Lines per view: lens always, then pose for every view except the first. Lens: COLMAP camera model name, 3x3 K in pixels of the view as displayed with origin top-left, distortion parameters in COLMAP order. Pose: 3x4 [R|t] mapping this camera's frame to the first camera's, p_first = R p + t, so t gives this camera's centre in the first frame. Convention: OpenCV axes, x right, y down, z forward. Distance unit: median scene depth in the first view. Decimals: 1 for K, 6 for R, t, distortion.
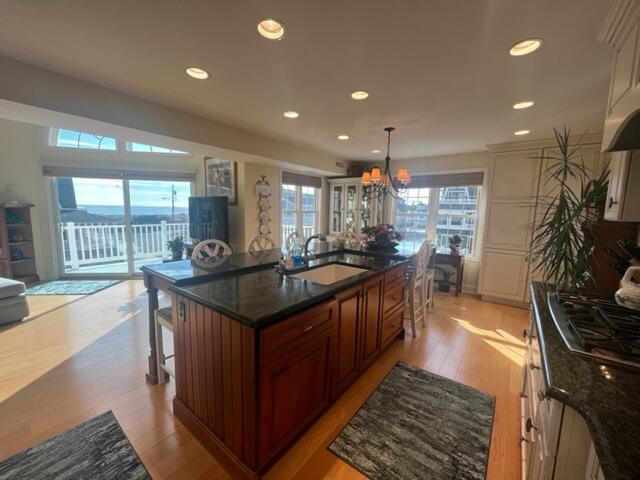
lens RADIAL K [[258.6, 0, 321.1], [0, 258.6, 242.1], [0, 0, 1]] dist [-0.003983, 0.000091]
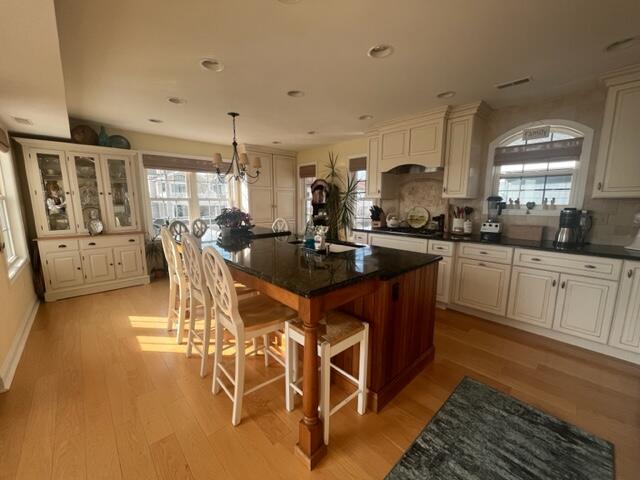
lens RADIAL K [[258.6, 0, 321.2], [0, 258.6, 240.0], [0, 0, 1]] dist [-0.003983, 0.000091]
pose [[0.163037, -0.171946, 0.971521, -0.550328], [0.119988, 0.980843, 0.153460, -0.047068], [-0.979297, 0.091551, 0.180545, 0.379553]]
